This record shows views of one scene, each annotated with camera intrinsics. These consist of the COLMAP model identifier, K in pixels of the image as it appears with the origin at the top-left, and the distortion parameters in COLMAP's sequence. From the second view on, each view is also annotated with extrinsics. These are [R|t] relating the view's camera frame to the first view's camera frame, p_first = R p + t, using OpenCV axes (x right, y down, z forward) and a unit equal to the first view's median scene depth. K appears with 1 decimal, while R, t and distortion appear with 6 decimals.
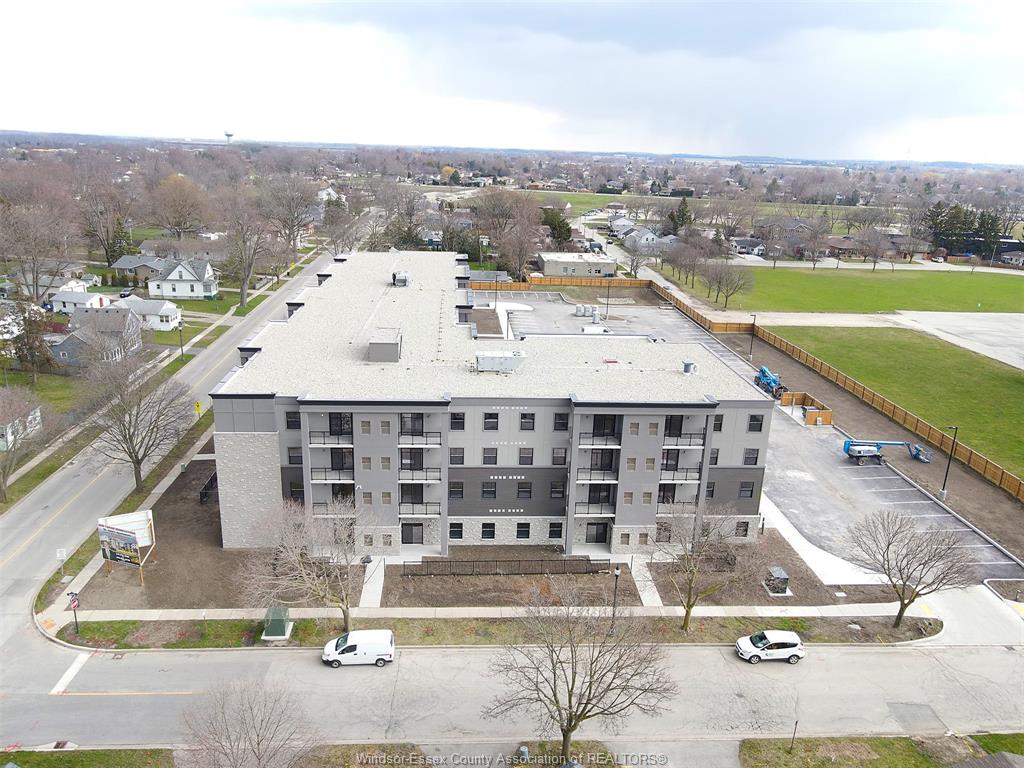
lens RADIAL K [[747.7, 0, 509.0], [0, 747.7, 383.6], [0, 0, 1]] dist [0.001684, 0.019034]
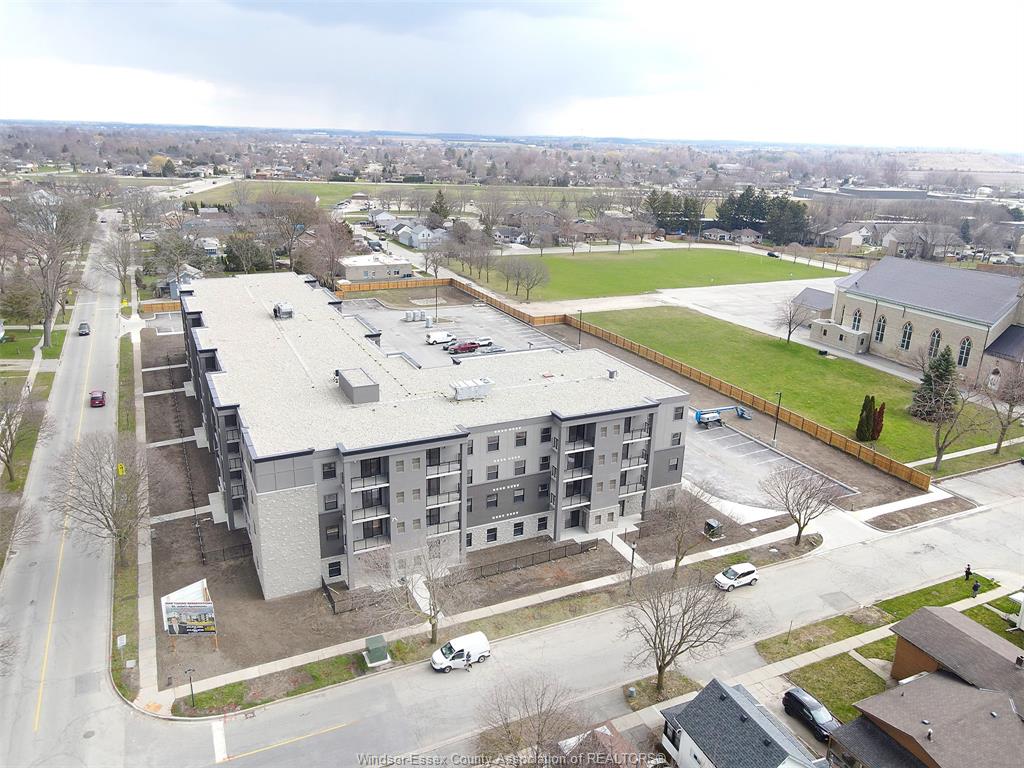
lens RADIAL K [[747.7, 0, 509.0], [0, 747.7, 383.5], [0, 0, 1]] dist [0.001684, 0.019034]
pose [[0.928046, -0.125305, 0.350756, -0.390530], [0.115164, 0.992102, 0.049715, -0.096358], [-0.354215, -0.005744, 0.935146, -0.110624]]
